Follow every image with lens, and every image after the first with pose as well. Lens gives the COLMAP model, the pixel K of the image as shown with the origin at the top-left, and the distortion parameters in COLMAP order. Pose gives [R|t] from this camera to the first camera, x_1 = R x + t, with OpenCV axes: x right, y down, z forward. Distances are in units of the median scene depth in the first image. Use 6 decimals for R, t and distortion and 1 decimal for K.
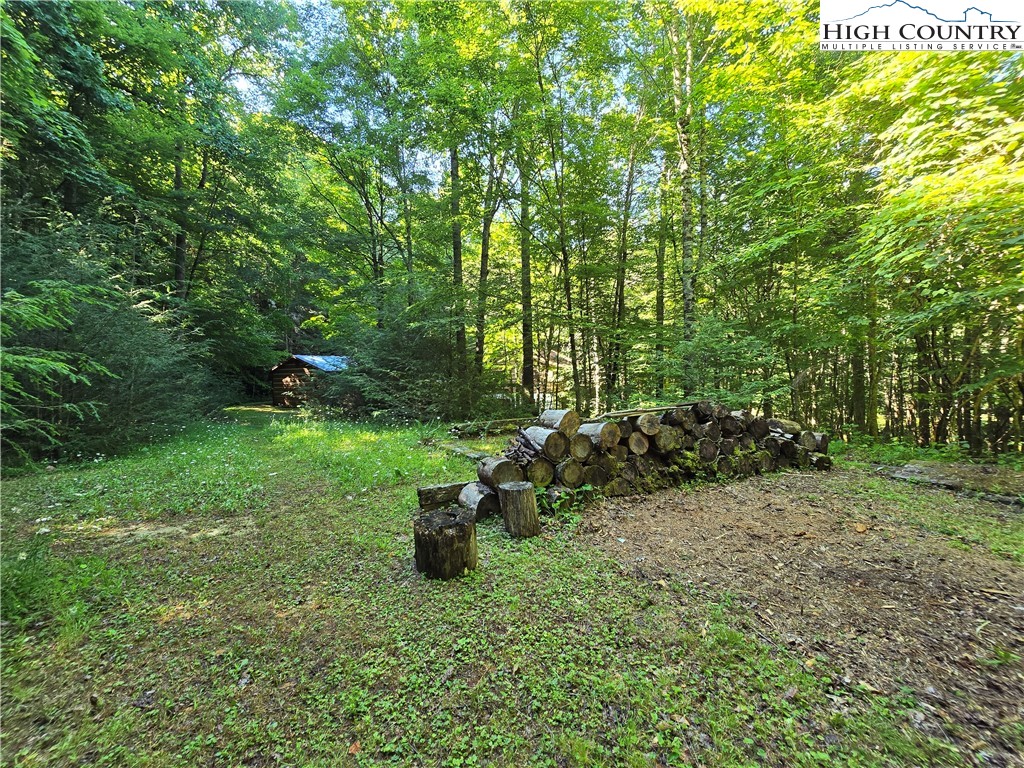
lens RADIAL K [[419.1, 0, 511.8], [0, 419.1, 385.9], [0, 0, 1]] dist [-0.002142, -0.000431]
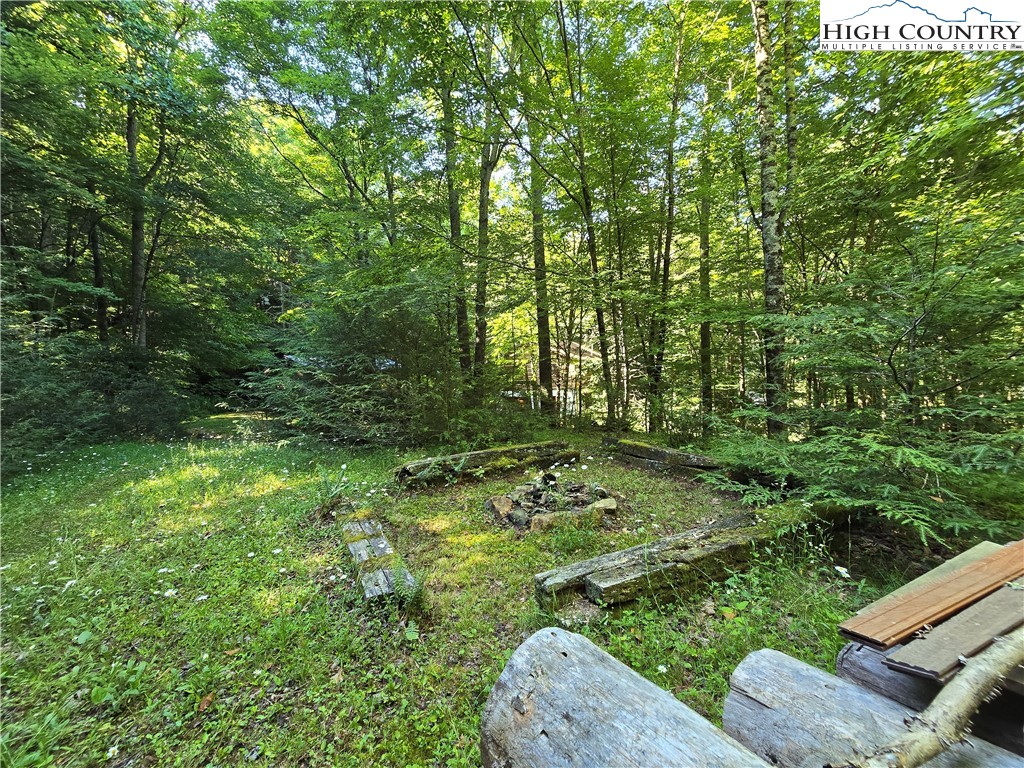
lens RADIAL K [[419.1, 0, 507.6], [0, 419.1, 389.5], [0, 0, 1]] dist [-0.002142, -0.000431]
pose [[0.997648, -0.028328, -0.062418, 0.014485], [0.029521, 0.999397, 0.018276, -0.004630], [0.061863, -0.020076, 0.997883, 0.149453]]
